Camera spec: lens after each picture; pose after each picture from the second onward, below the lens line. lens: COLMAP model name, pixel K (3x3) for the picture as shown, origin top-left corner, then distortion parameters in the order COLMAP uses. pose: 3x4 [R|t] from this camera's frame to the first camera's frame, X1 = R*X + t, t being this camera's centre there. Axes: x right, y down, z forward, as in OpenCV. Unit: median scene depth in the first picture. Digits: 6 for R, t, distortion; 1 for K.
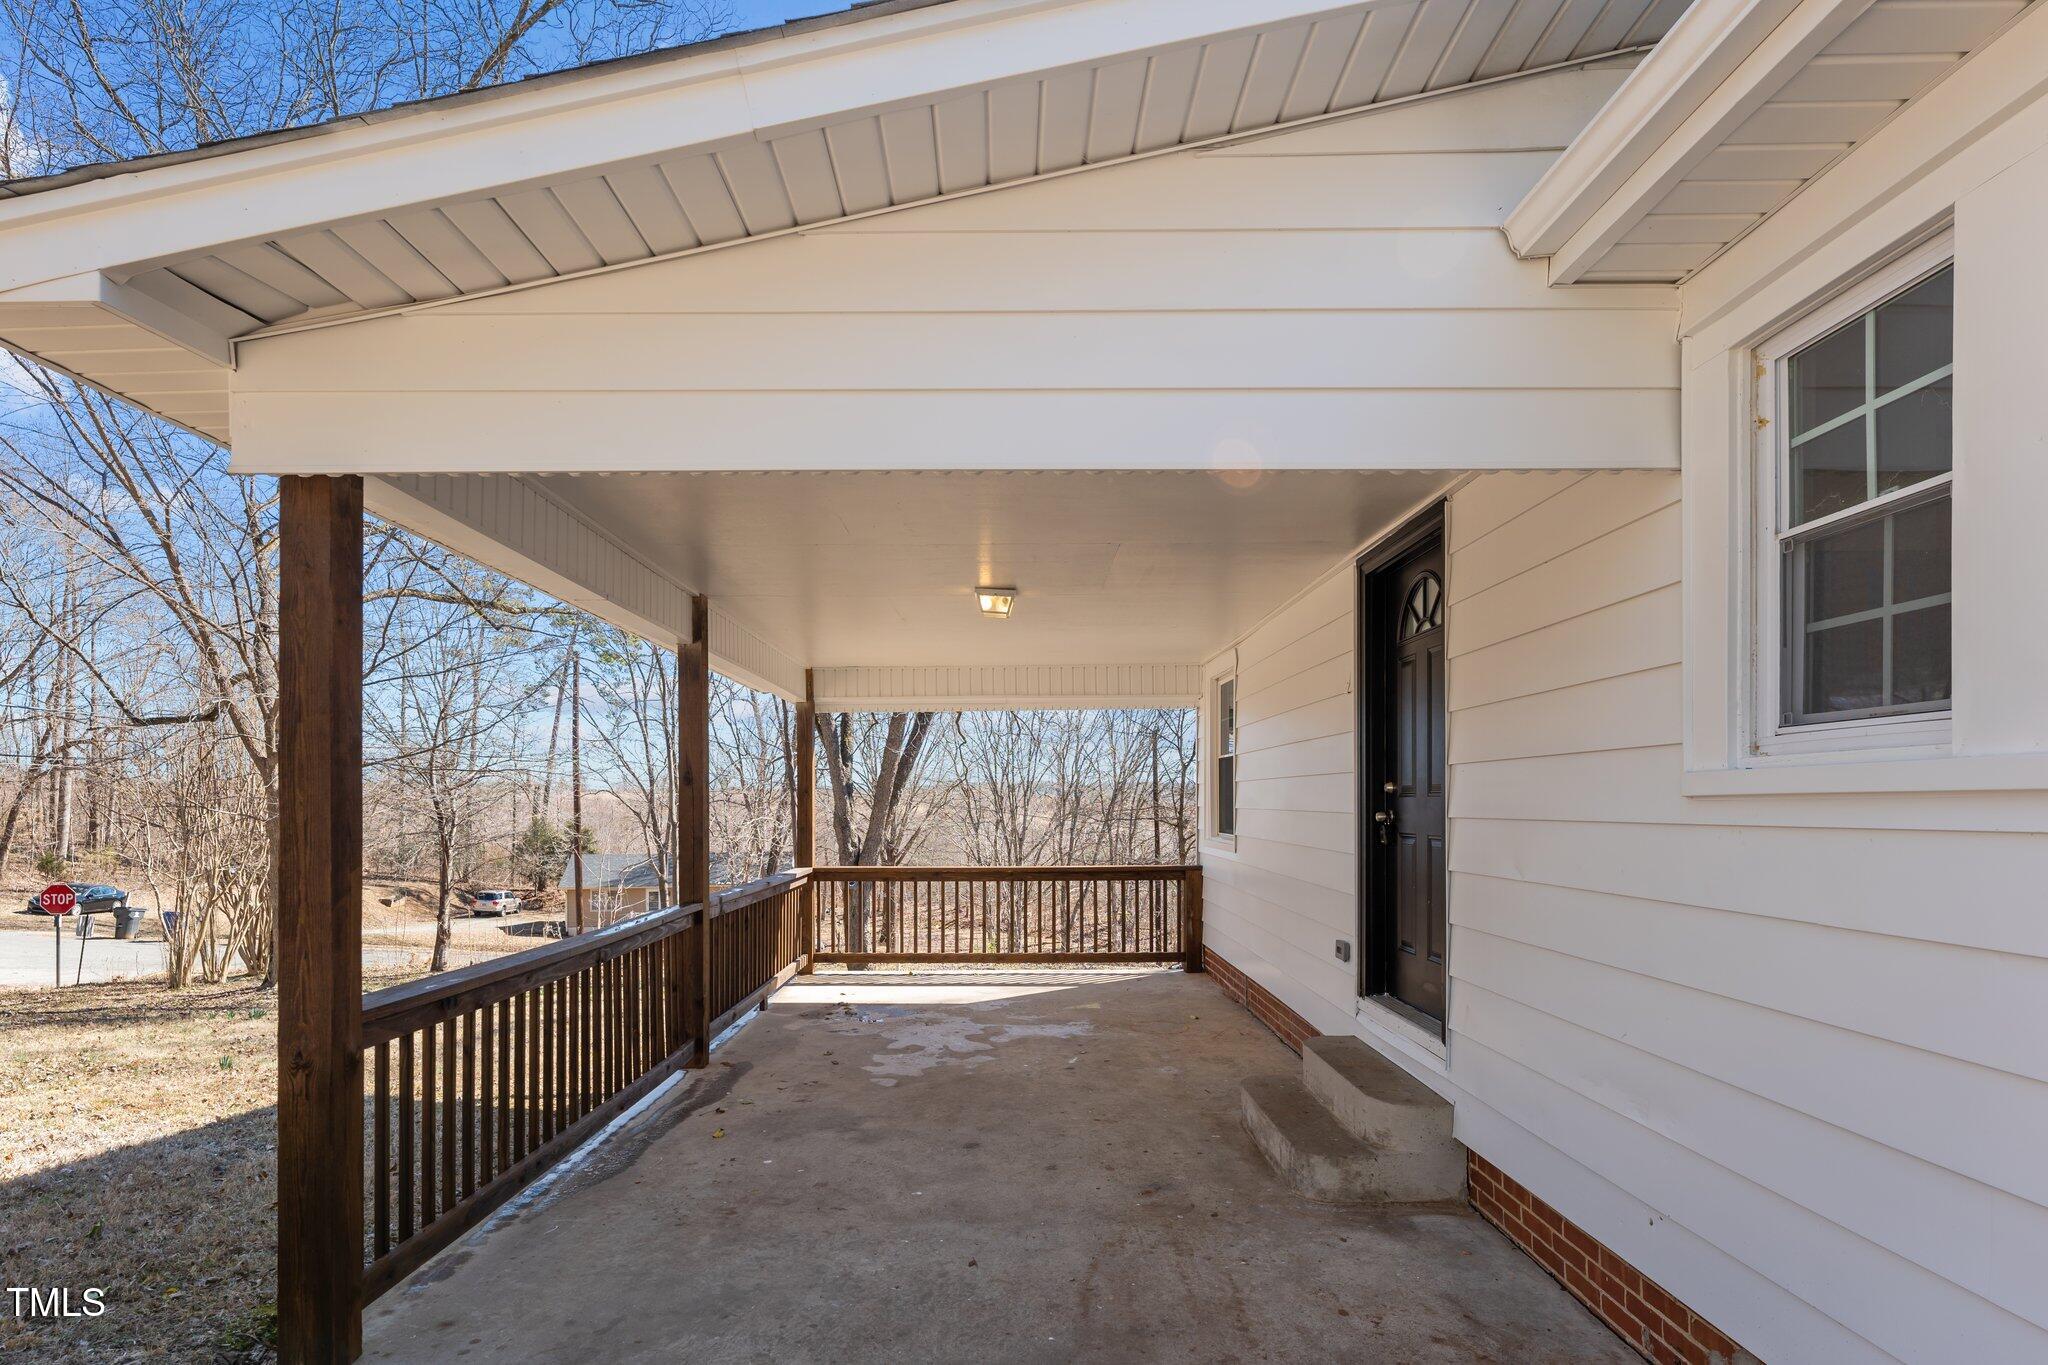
lens RADIAL K [[1053.4, 0, 1017.3], [0, 1053.4, 788.7], [0, 0, 1]] dist [-0.000181, -0.000203]
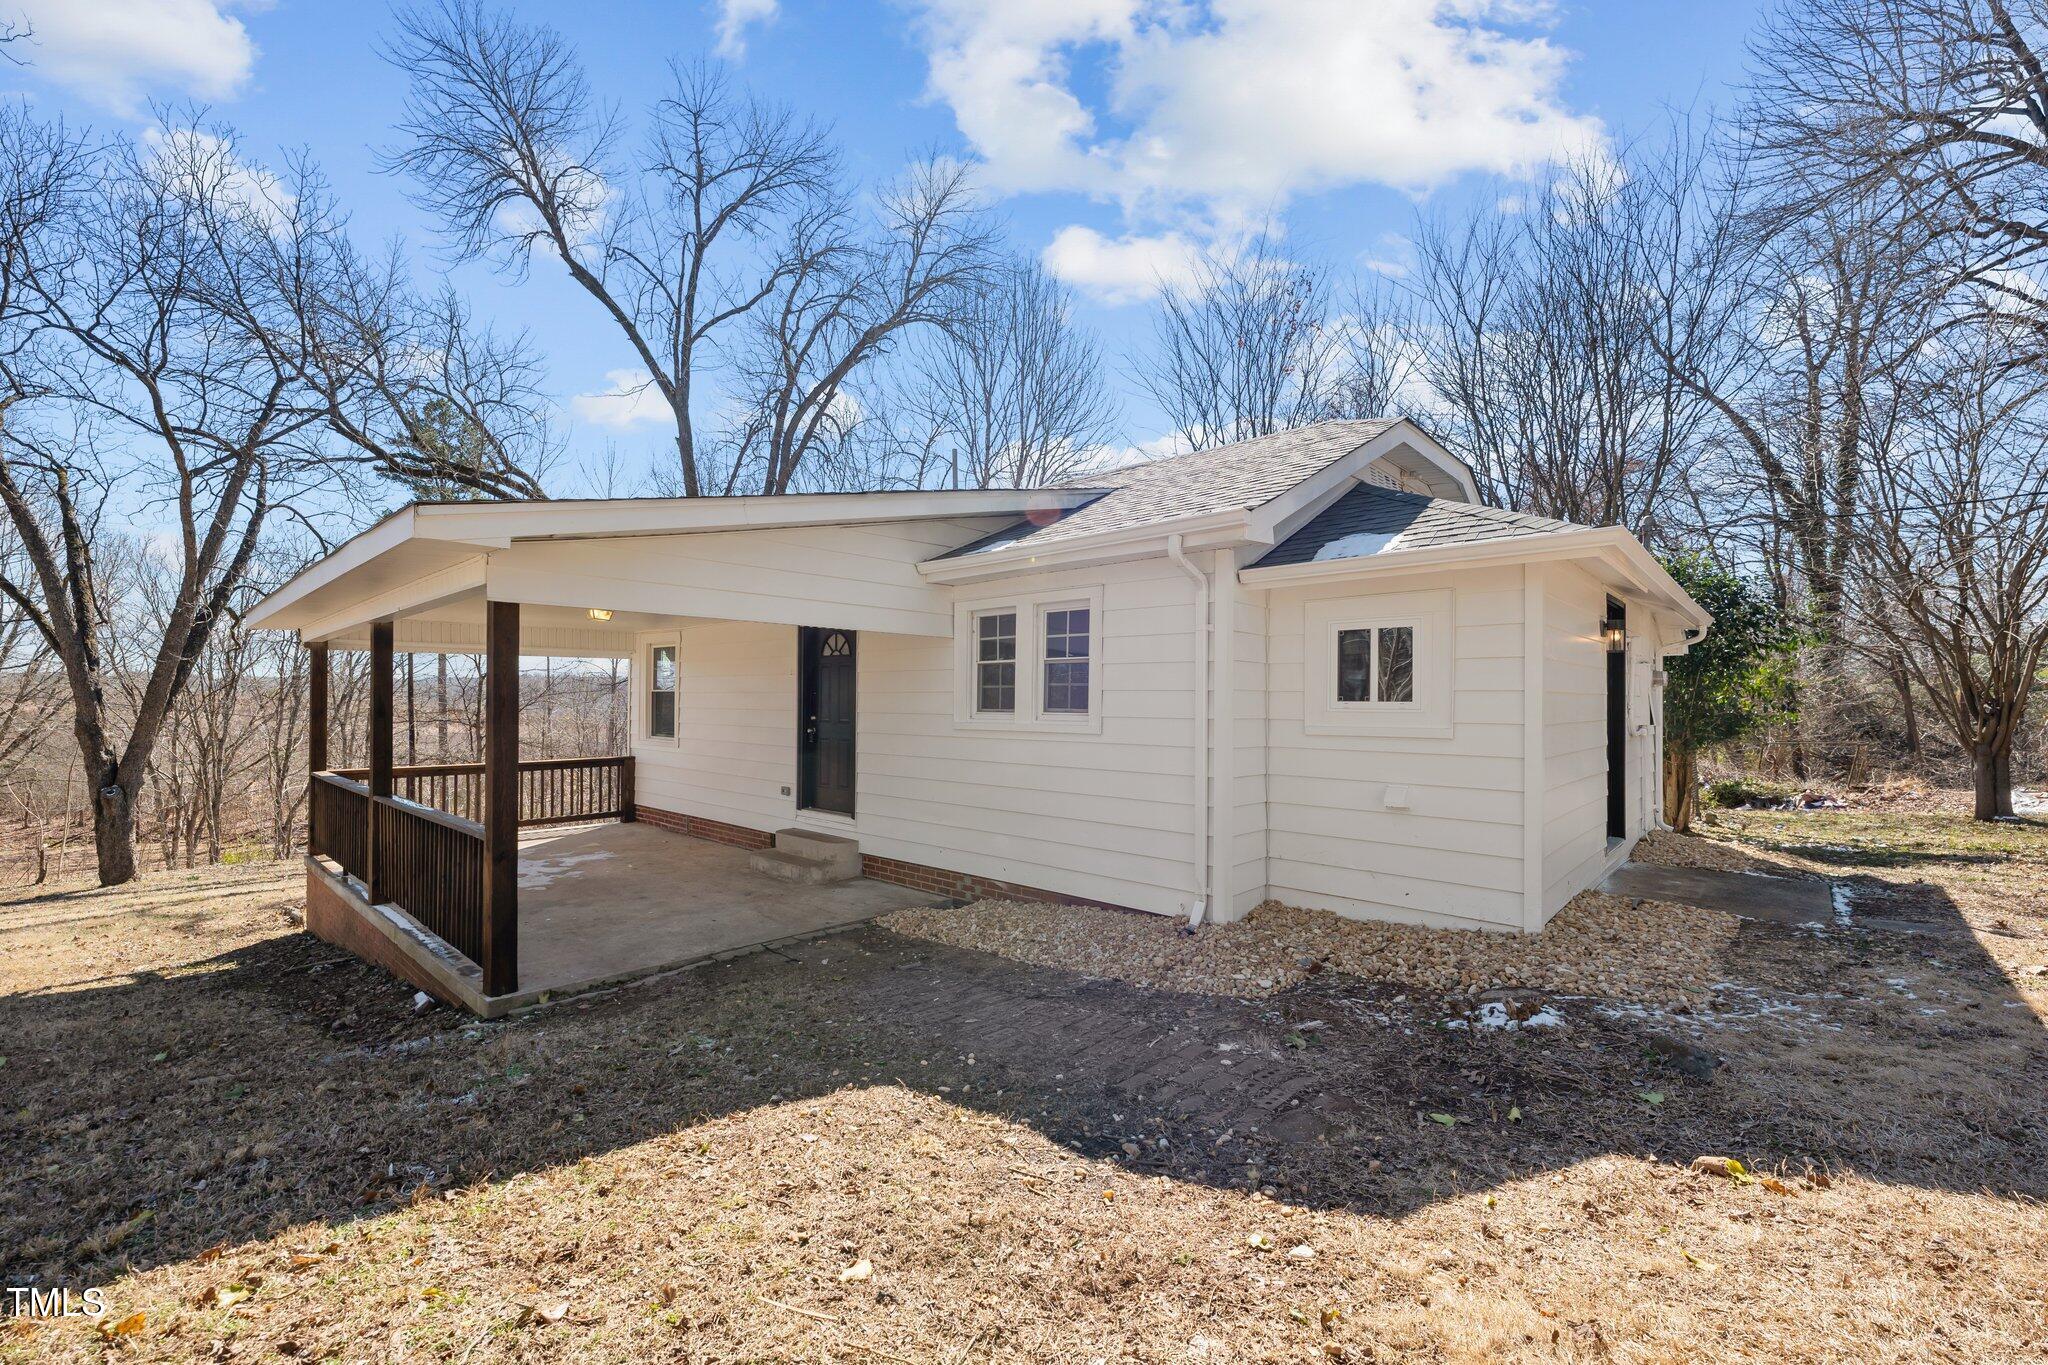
lens RADIAL K [[838.1, 0, 1021.7], [0, 838.1, 684.6], [0, 0, 1]] dist [0.000886, -0.000022]
pose [[0.676307, 0.018367, 0.736391, -0.701080], [-0.015249, 0.999824, -0.010932, -0.061495], [-0.736462, -0.003836, 0.676468, -0.590522]]
